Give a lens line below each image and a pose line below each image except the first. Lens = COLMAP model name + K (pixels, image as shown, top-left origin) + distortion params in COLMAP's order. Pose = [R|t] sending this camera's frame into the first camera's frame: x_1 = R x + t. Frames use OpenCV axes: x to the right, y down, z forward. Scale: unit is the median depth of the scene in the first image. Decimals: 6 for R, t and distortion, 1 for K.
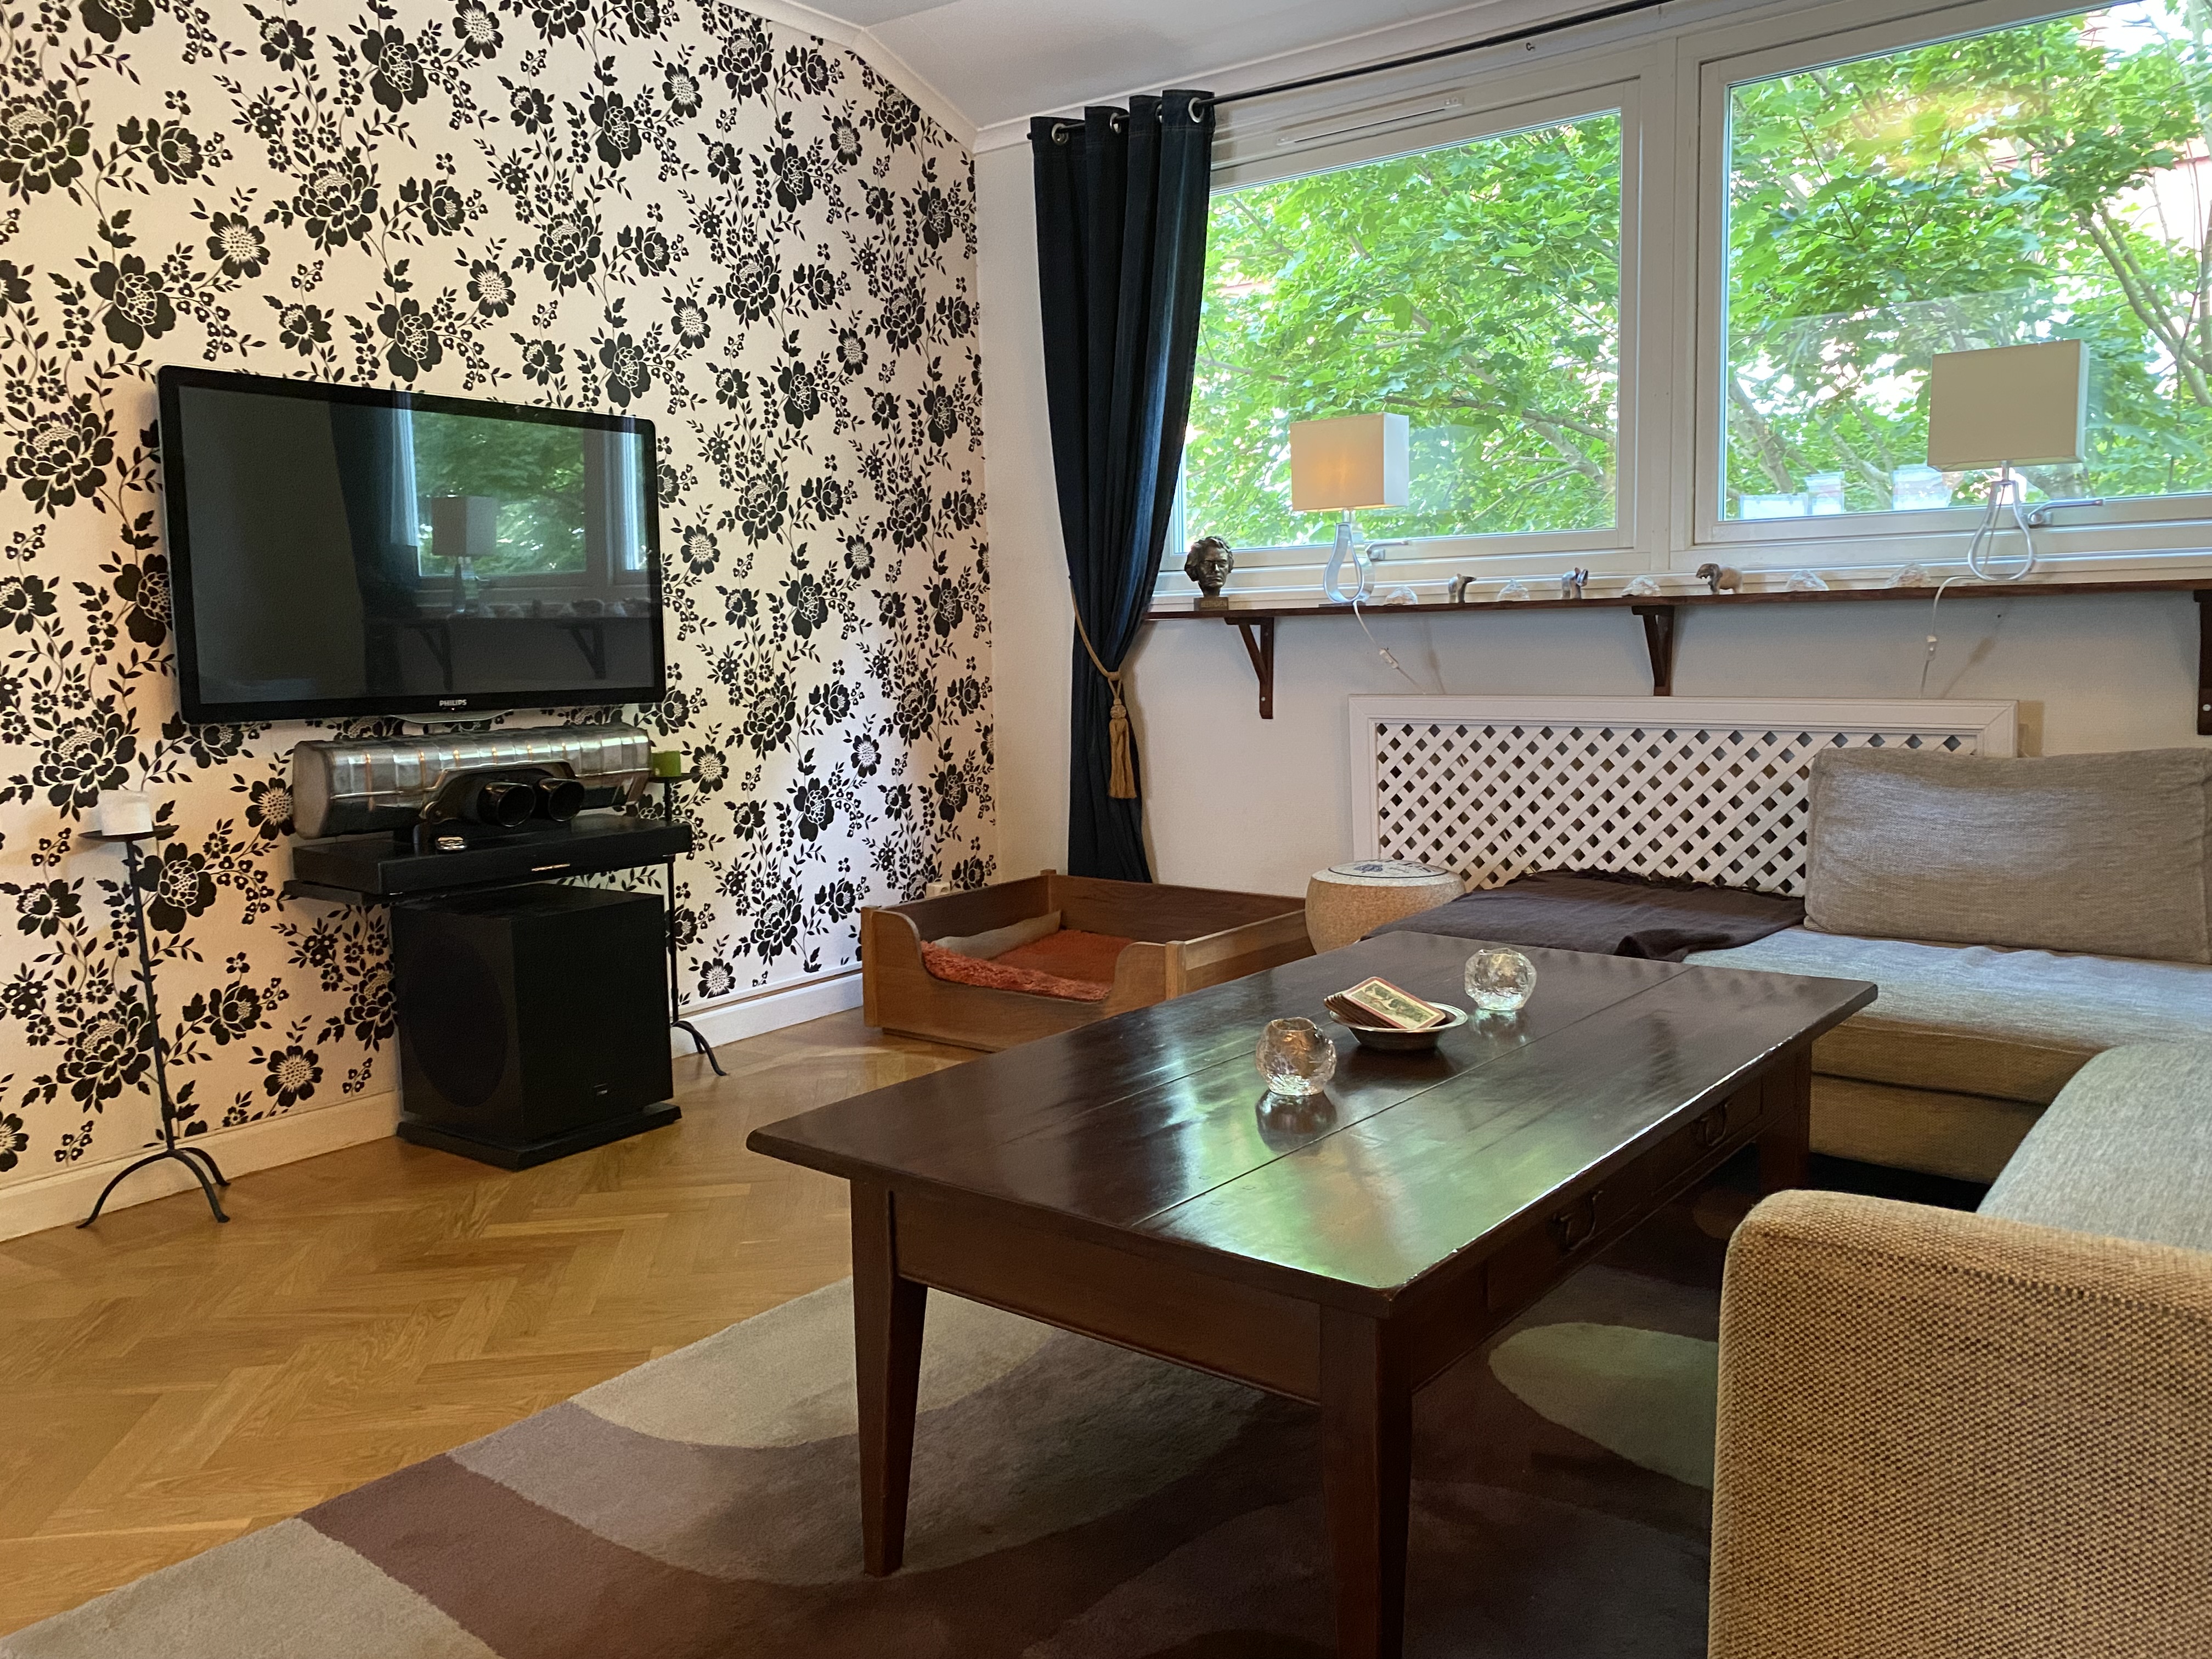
lens RADIAL K [[1585.0, 0, 1204.2], [0, 1585.0, 841.3], [0, 0, 1]] dist [0.073353, -0.099166]
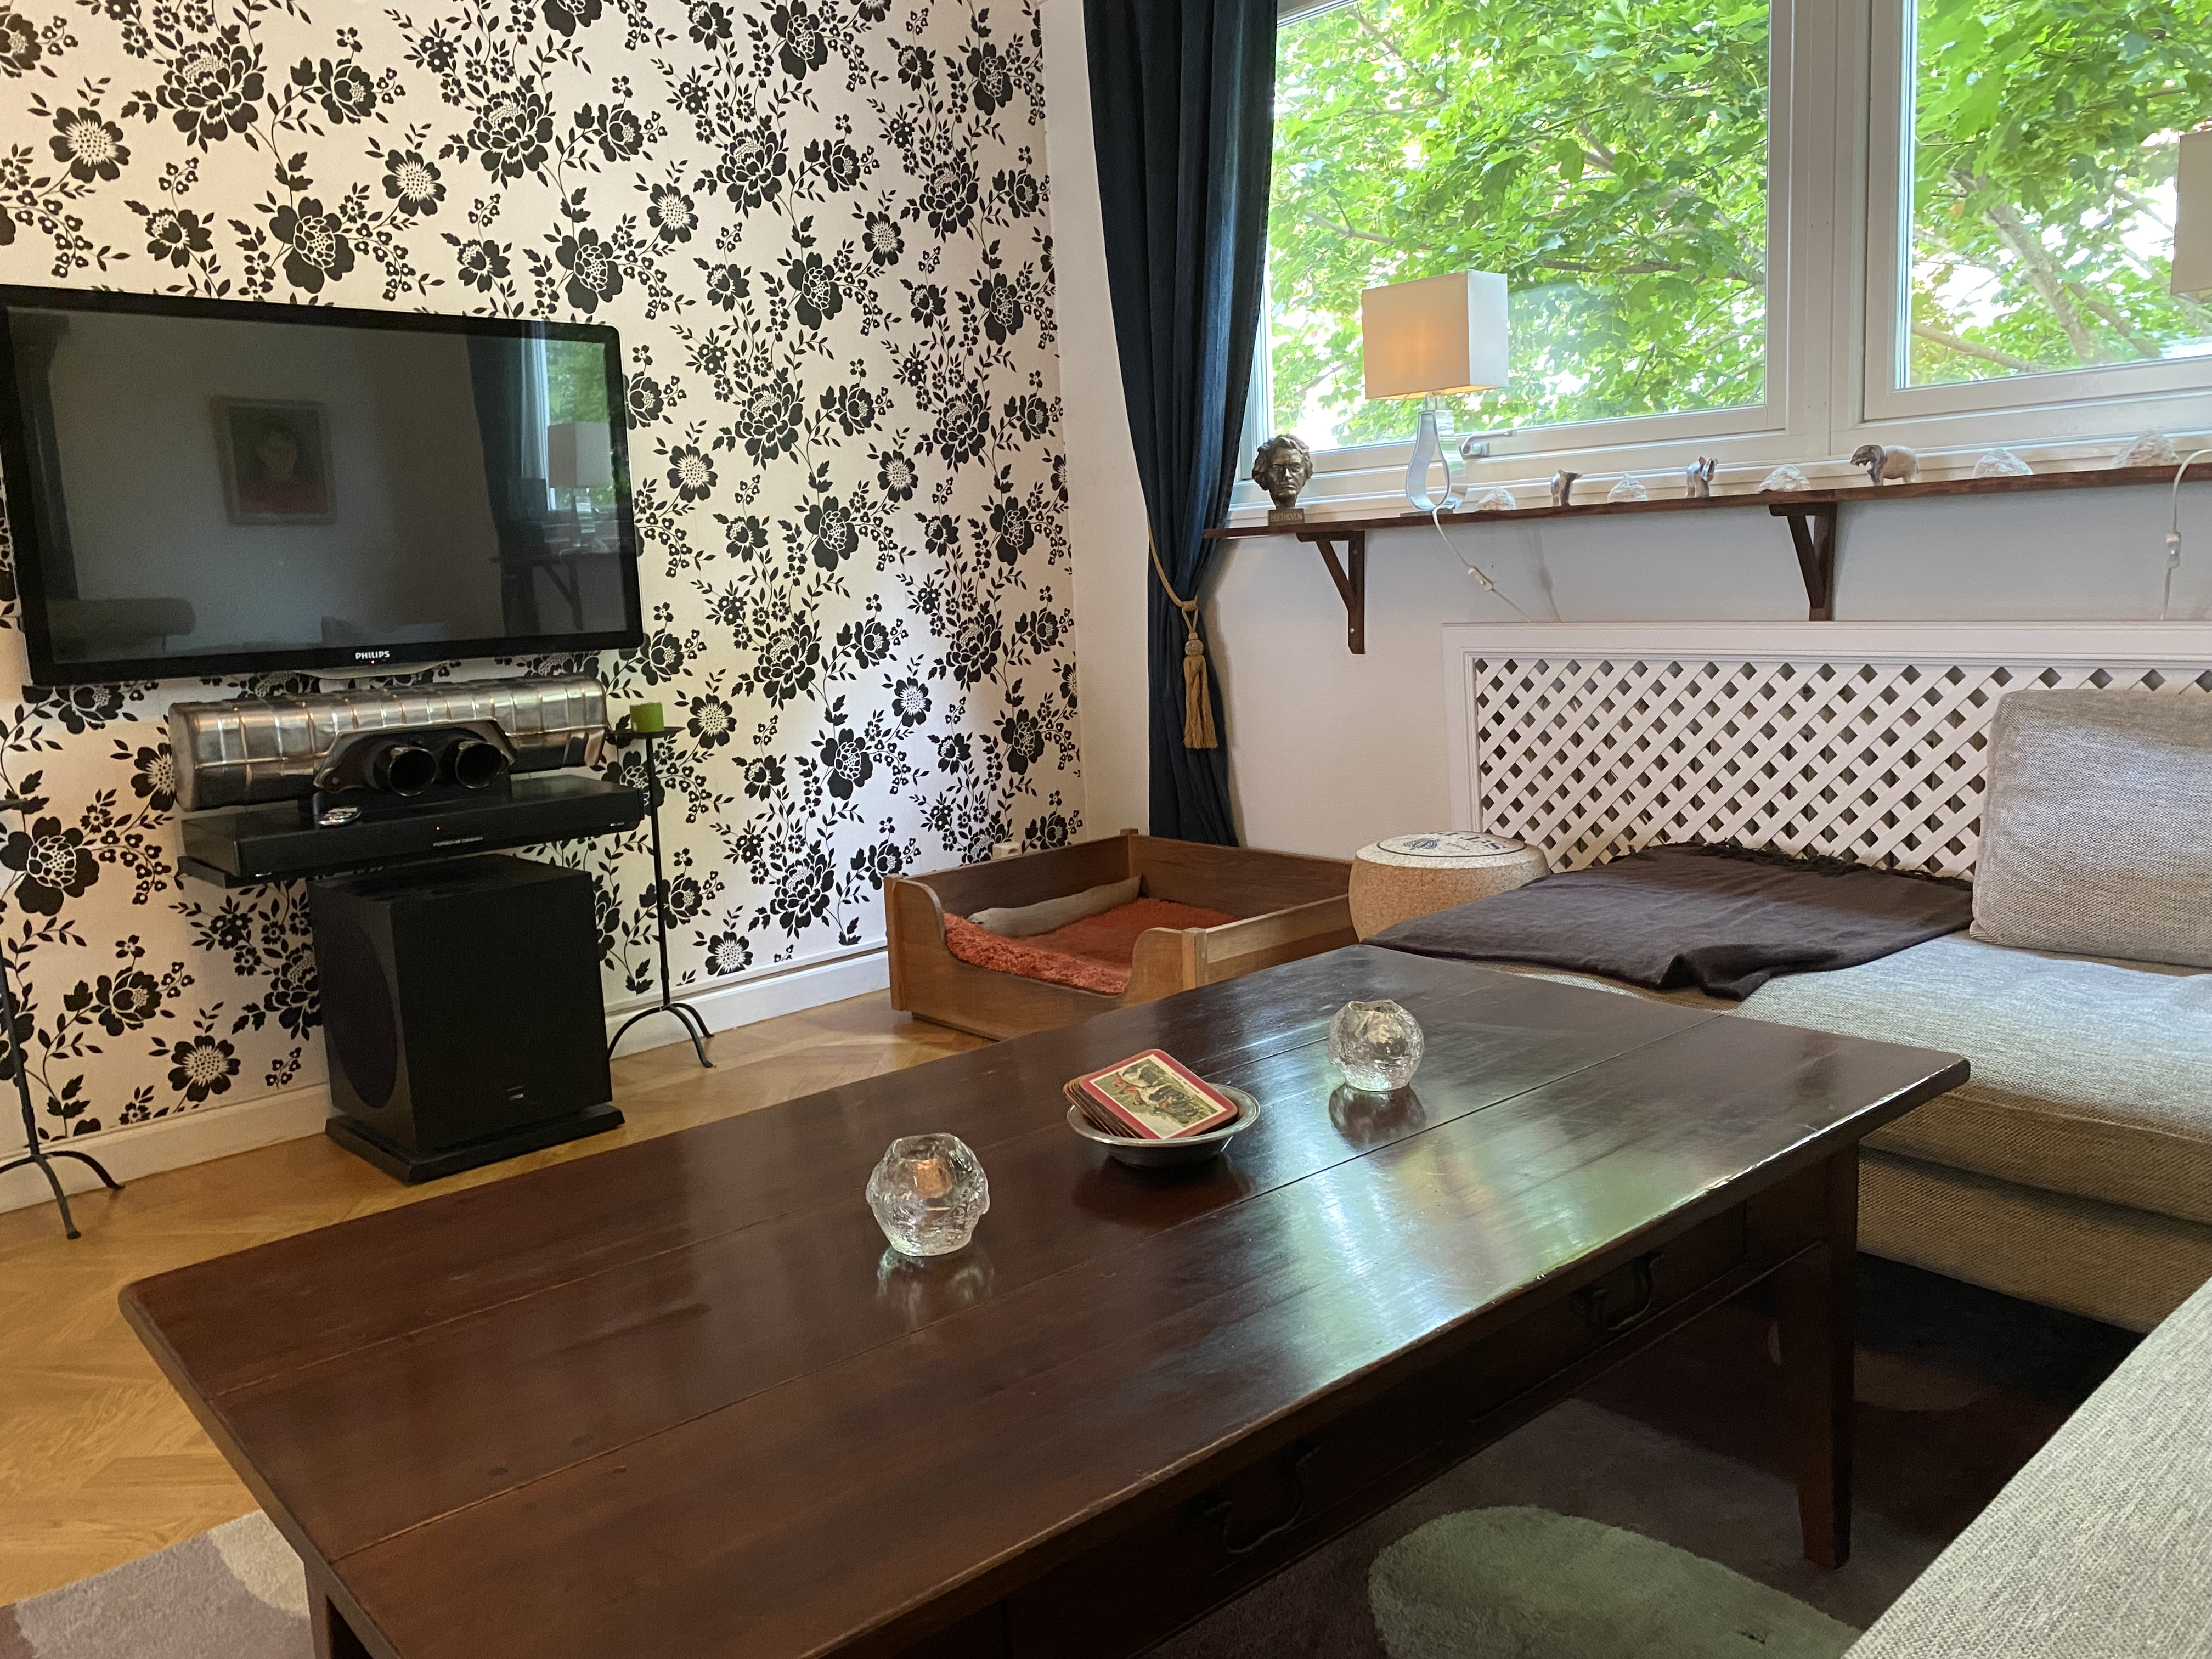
lens RADIAL K [[1665.6, 0, 1118.5], [0, 1665.6, 824.3], [0, 0, 1]] dist [0.083263, -0.155583]
pose [[0.980372, 0.008000, -0.196995, 0.075196], [-0.001771, 0.999494, 0.031772, -0.013834], [0.197149, -0.030799, 0.979890, 0.099156]]
